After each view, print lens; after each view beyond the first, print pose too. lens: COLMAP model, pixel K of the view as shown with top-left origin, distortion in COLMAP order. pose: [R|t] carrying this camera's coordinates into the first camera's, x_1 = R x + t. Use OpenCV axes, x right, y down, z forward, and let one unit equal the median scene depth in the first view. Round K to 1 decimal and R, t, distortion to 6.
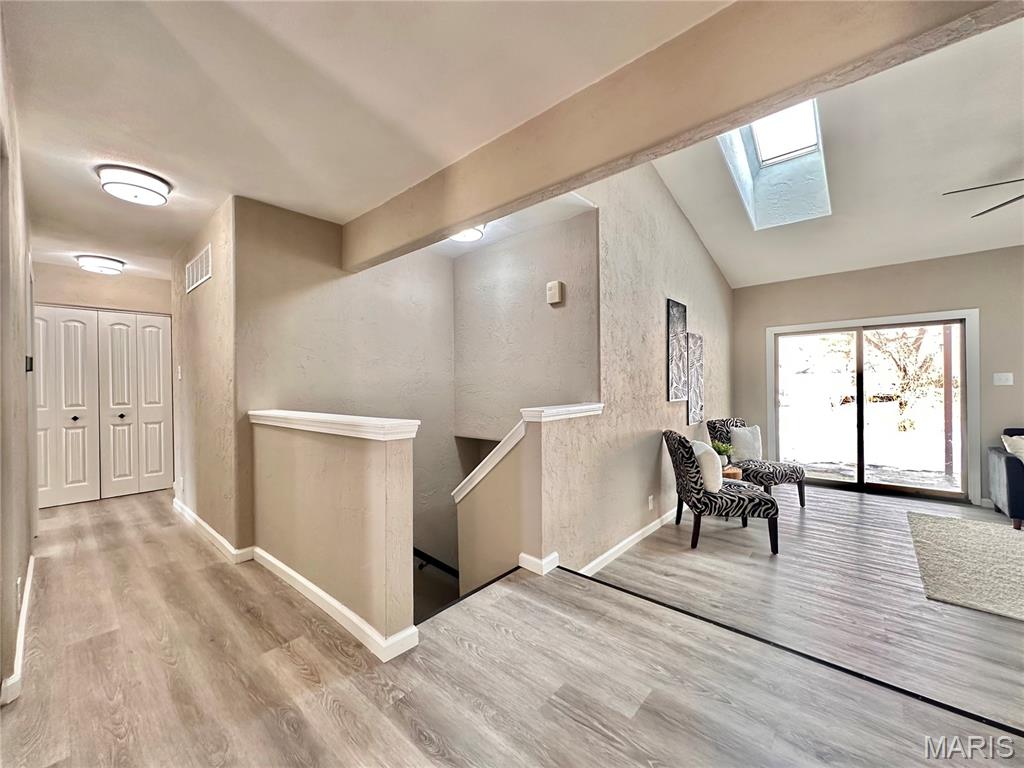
lens RADIAL K [[406.3, 0, 512.2], [0, 406.3, 386.8], [0, 0, 1]] dist [-0.000455, -0.000355]
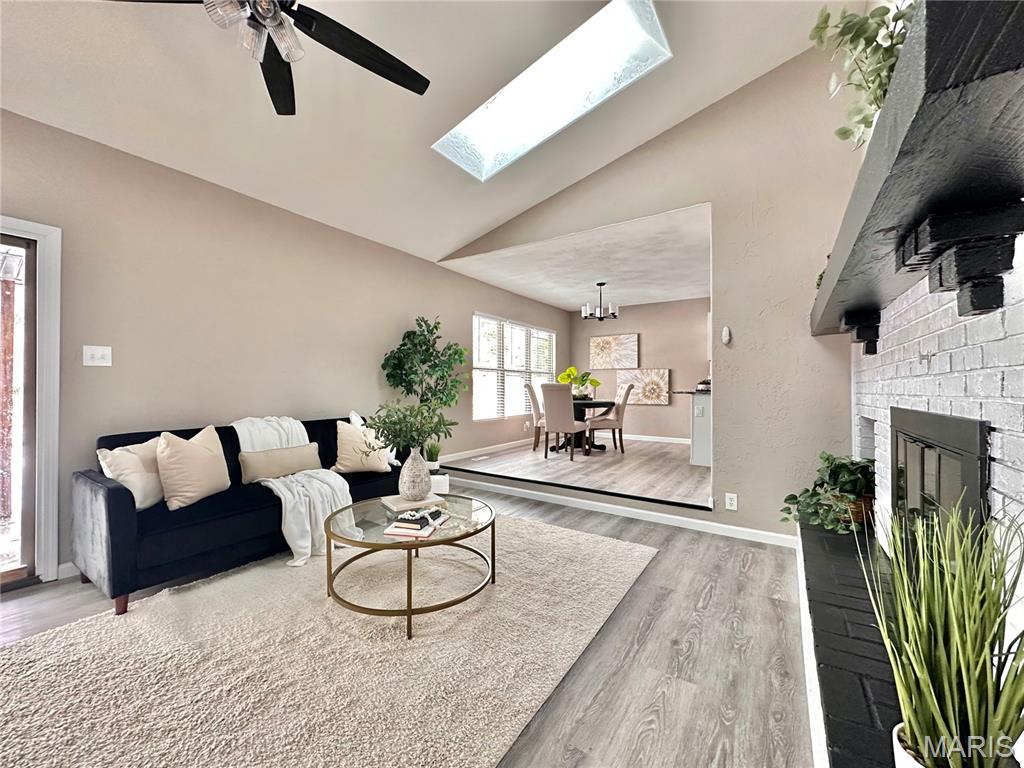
lens RADIAL K [[406.3, 0, 510.9], [0, 406.3, 378.8], [0, 0, 1]] dist [-0.000455, -0.000355]
pose [[-0.135927, 0.016028, 0.990589, 0.537546], [-0.003006, 0.999858, -0.016591, 0.026078], [-0.990714, -0.005233, -0.135859, 0.481226]]
